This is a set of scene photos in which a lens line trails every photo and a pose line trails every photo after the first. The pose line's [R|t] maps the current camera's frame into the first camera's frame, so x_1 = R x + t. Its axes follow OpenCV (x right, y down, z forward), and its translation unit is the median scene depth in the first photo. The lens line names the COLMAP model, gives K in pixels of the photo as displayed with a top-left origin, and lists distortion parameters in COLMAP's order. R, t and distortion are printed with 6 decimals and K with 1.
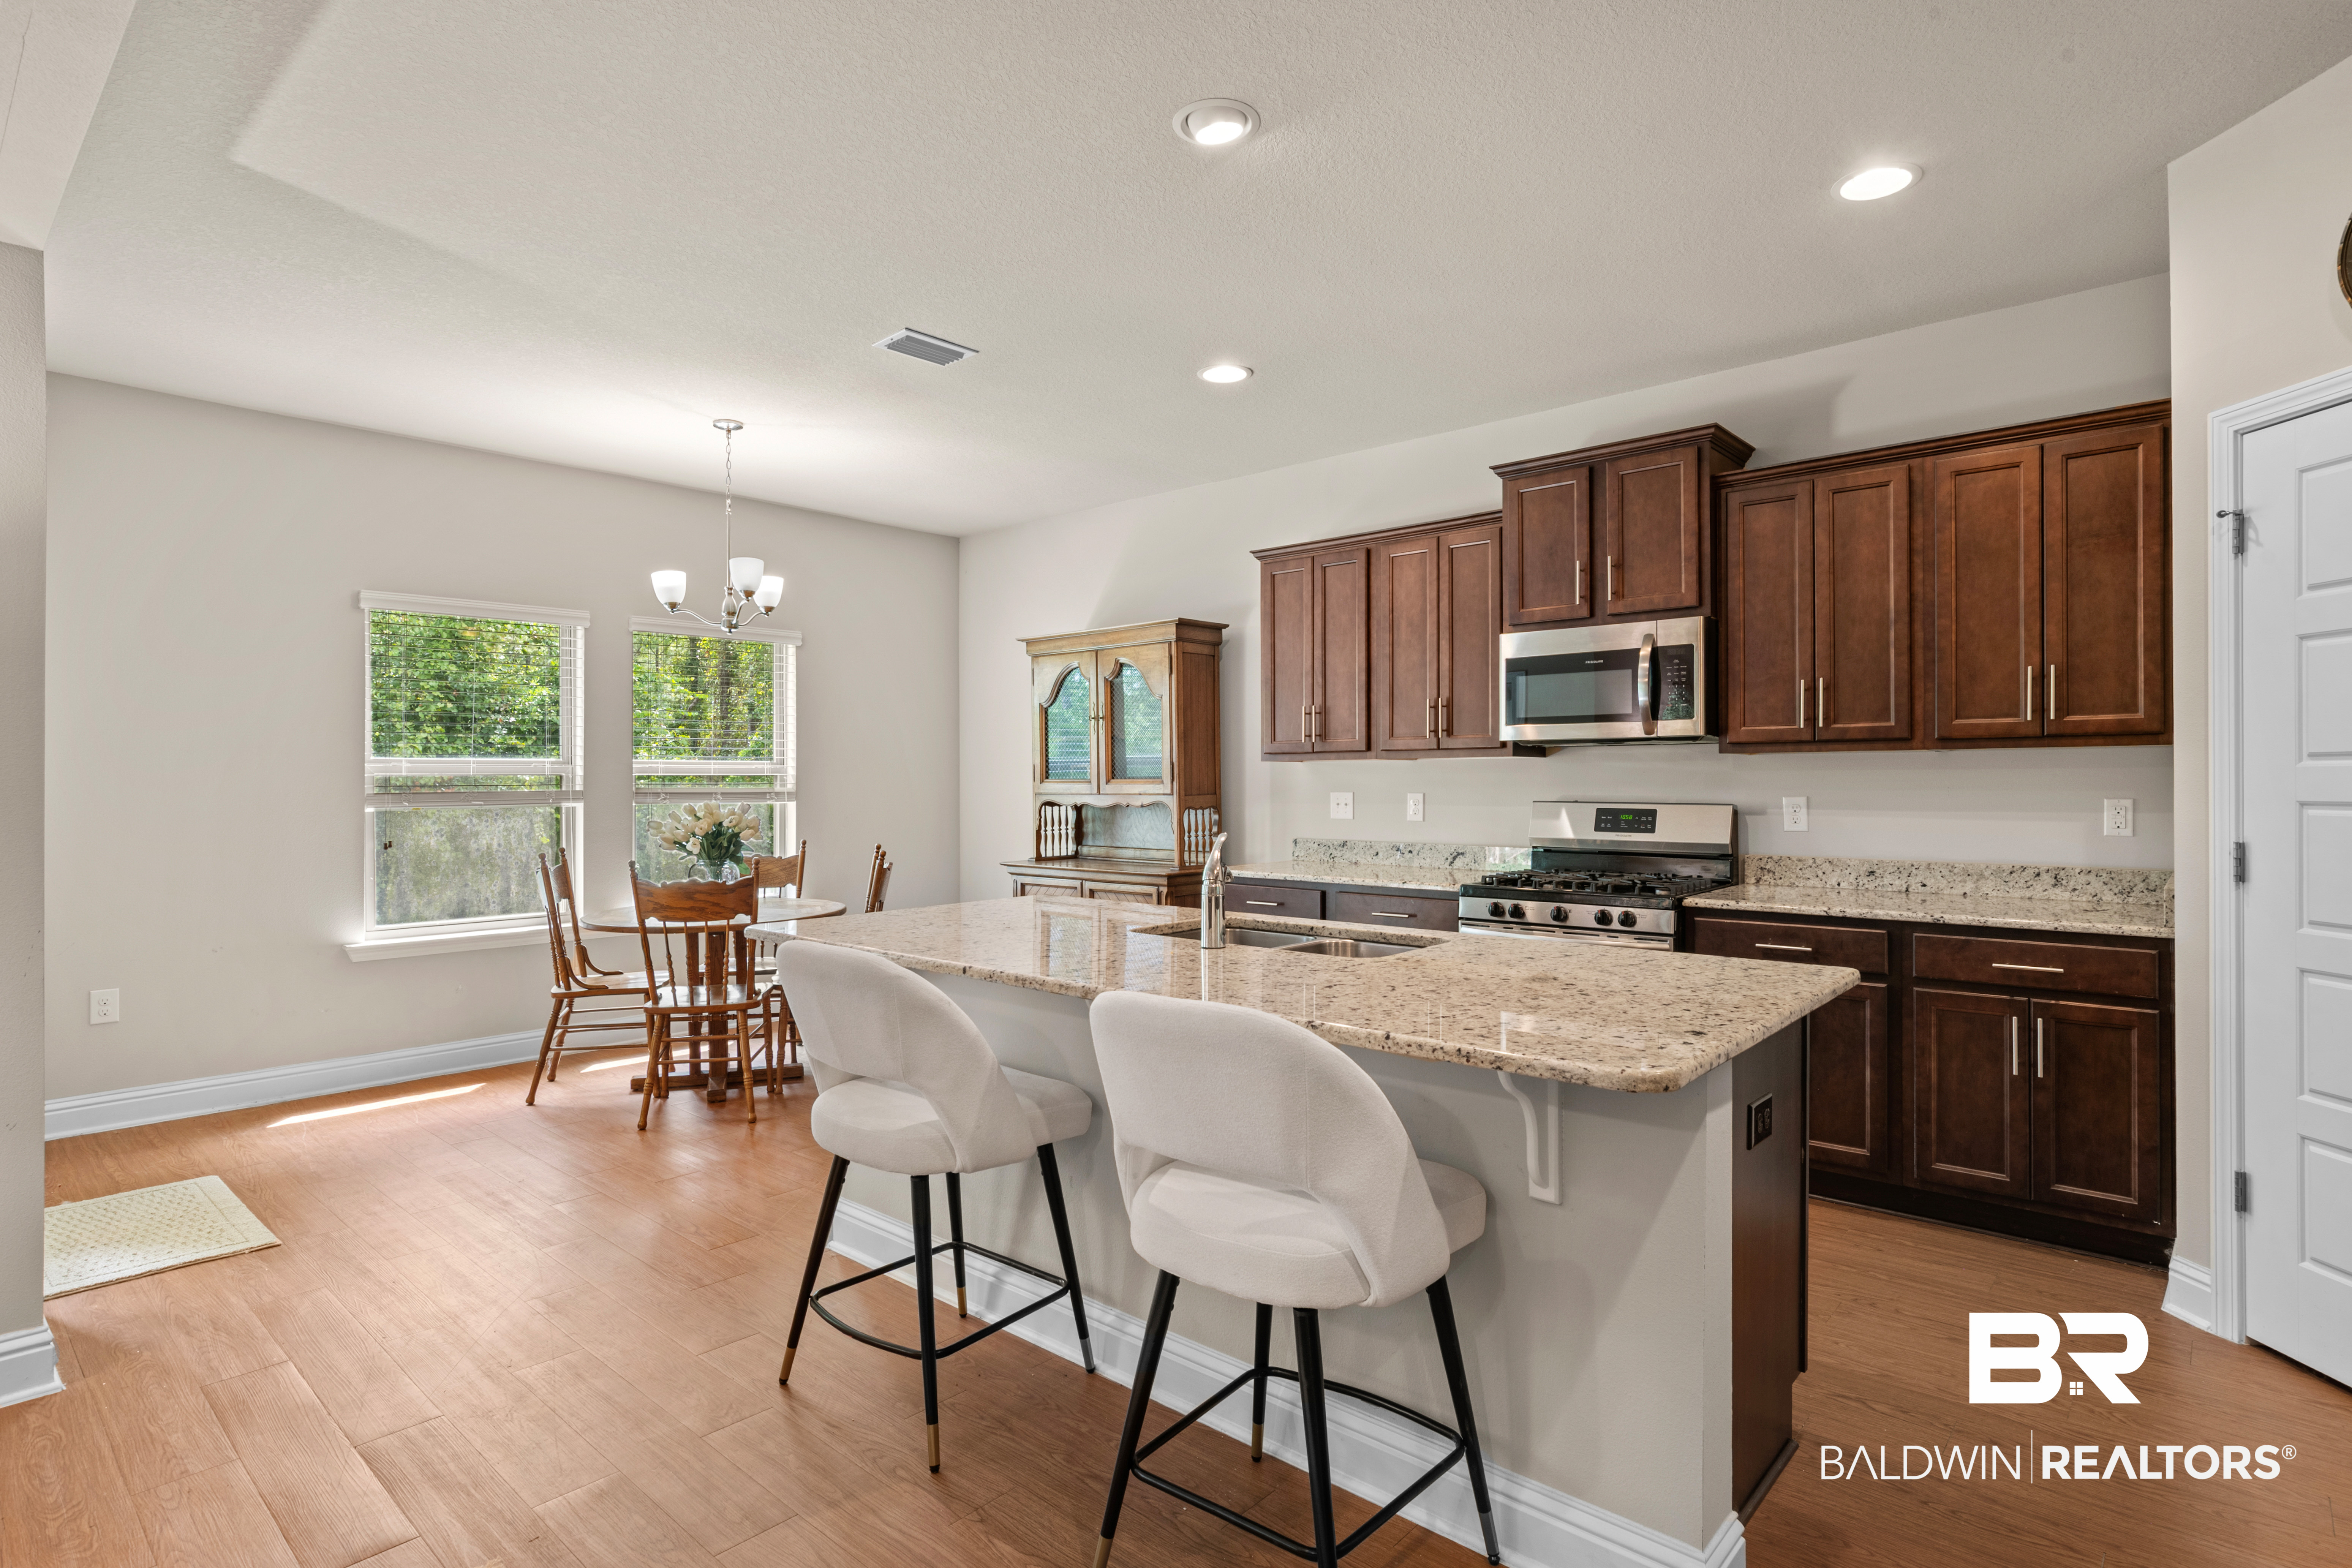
lens RADIAL K [[1197.8, 0, 1188.2], [0, 1197.8, 775.6], [0, 0, 1]] dist [0.004109, 0.001288]
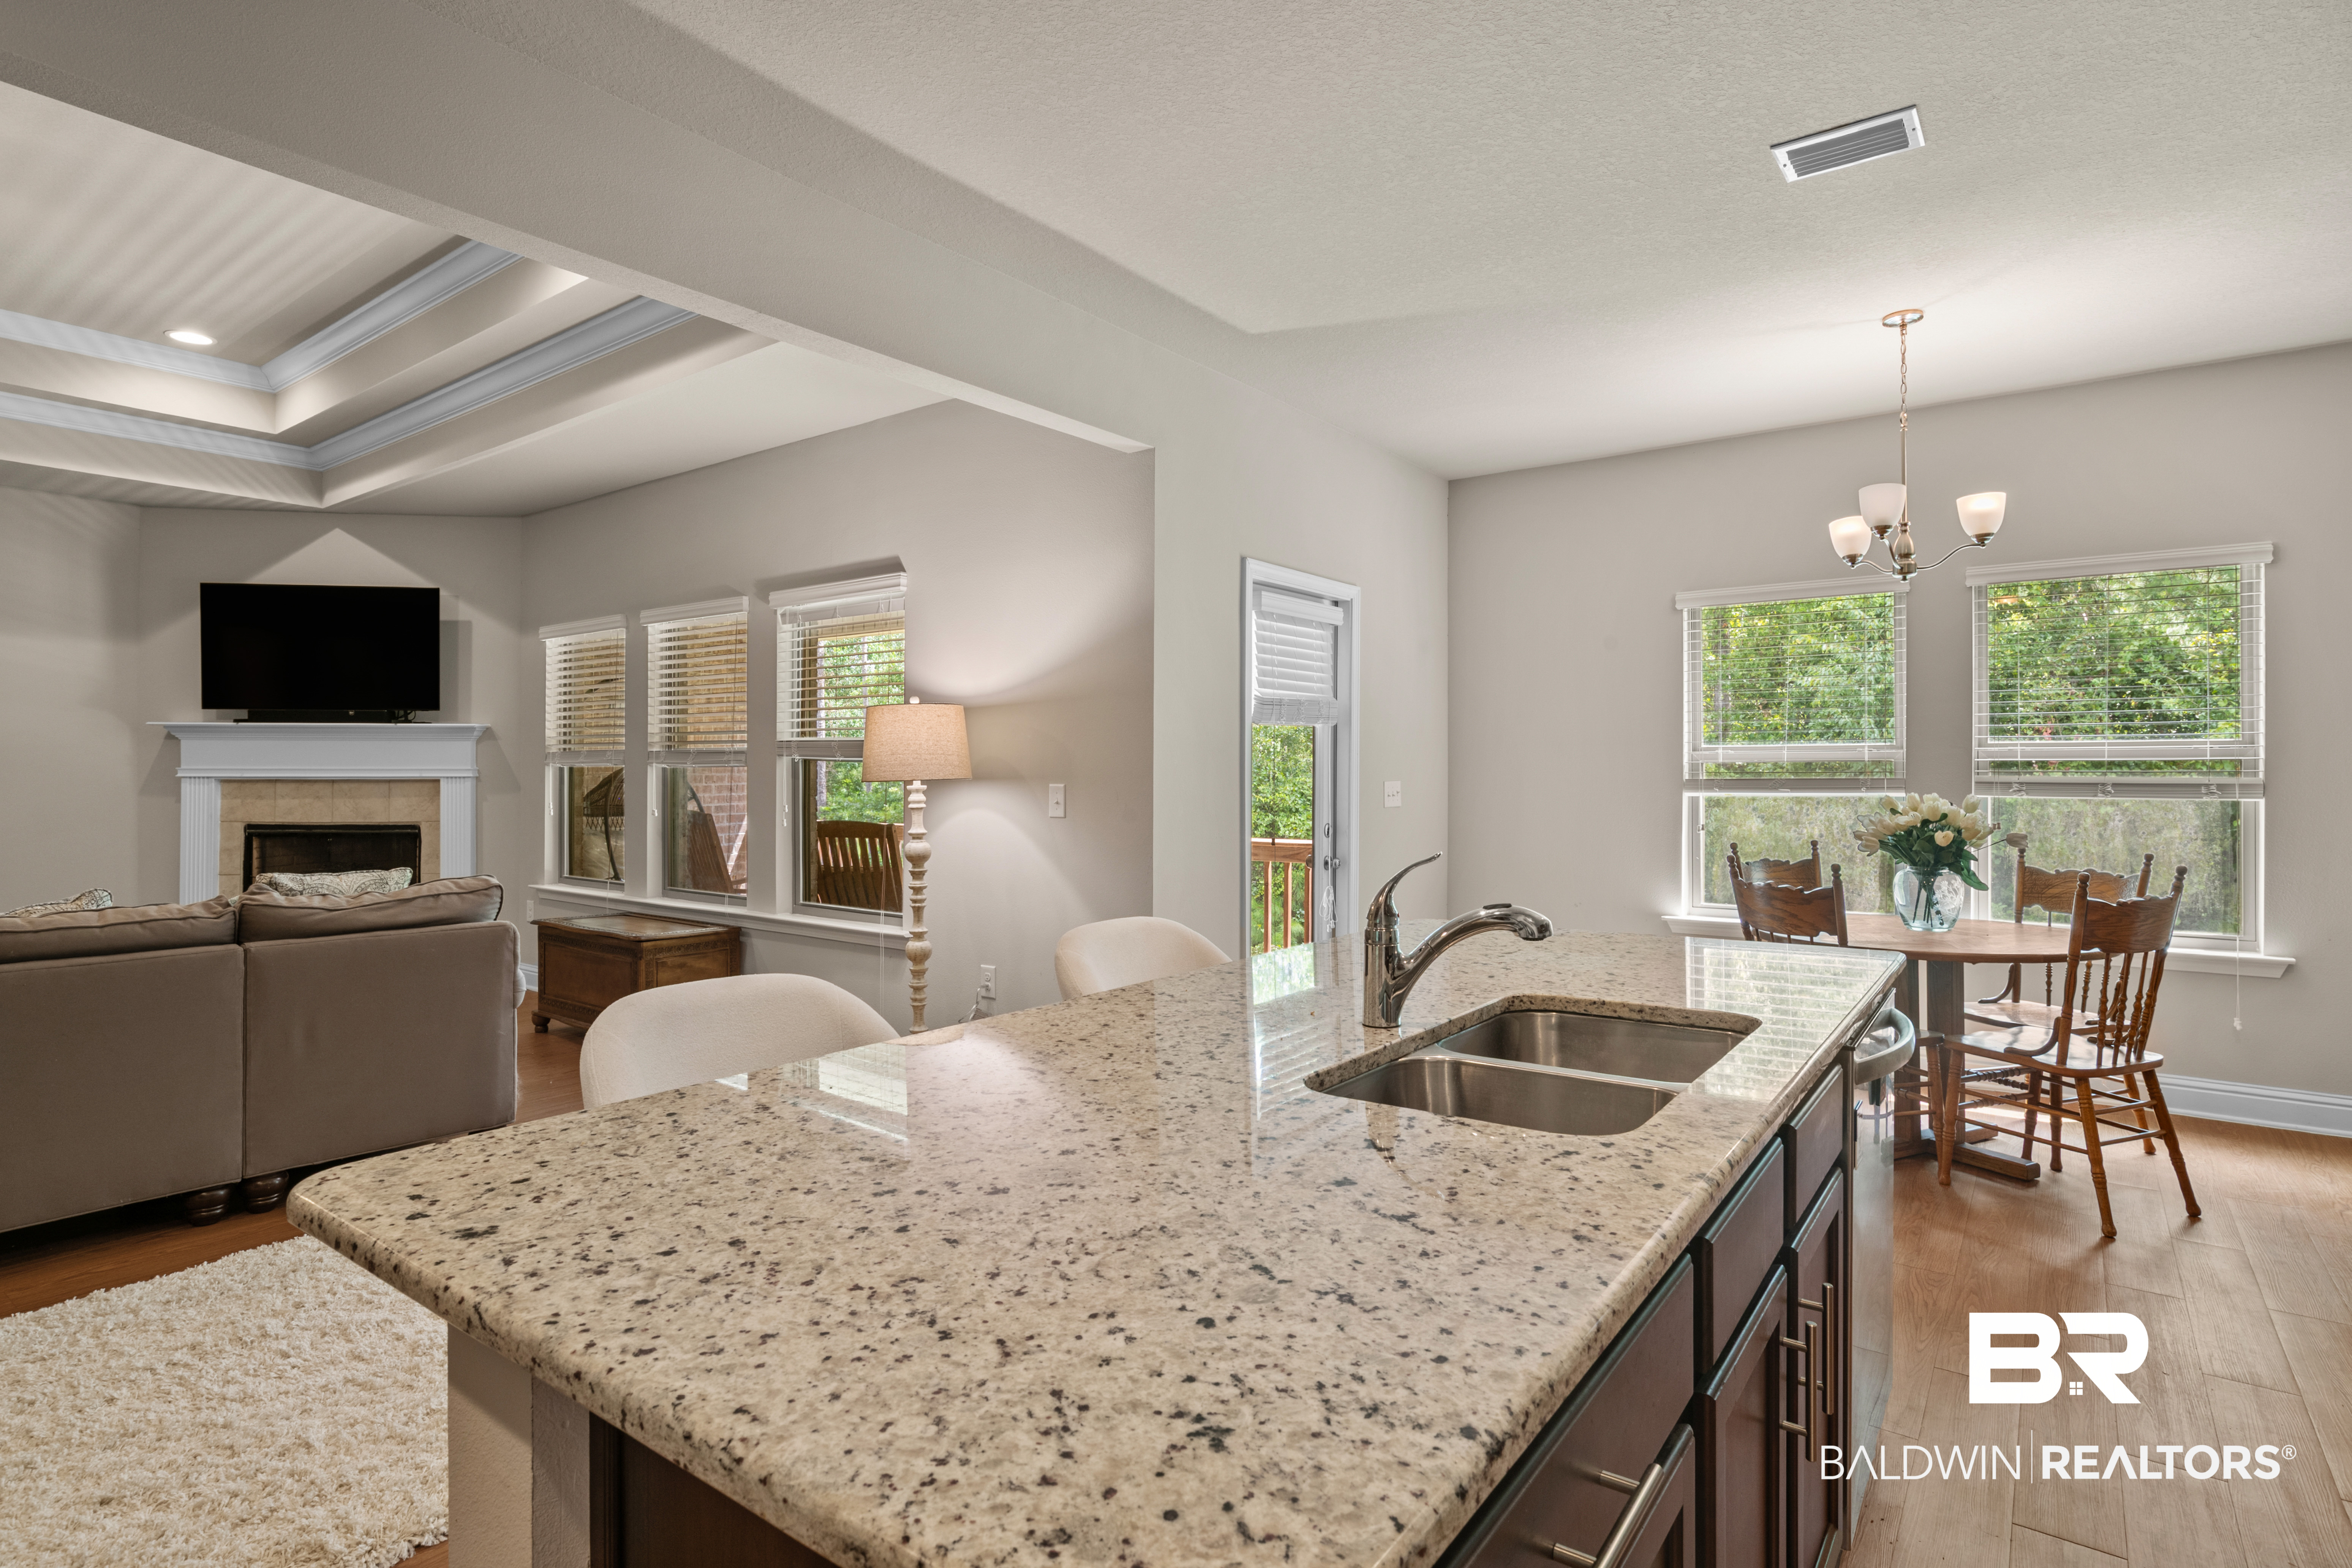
lens RADIAL K [[1197.8, 0, 1179.6], [0, 1197.8, 772.0], [0, 0, 1]] dist [0.004109, 0.001288]
pose [[0.094512, 0.002549, -0.995520, 0.325588], [0.007066, 0.999970, 0.003231, 0.001106], [0.995499, -0.007340, 0.094491, 0.405456]]
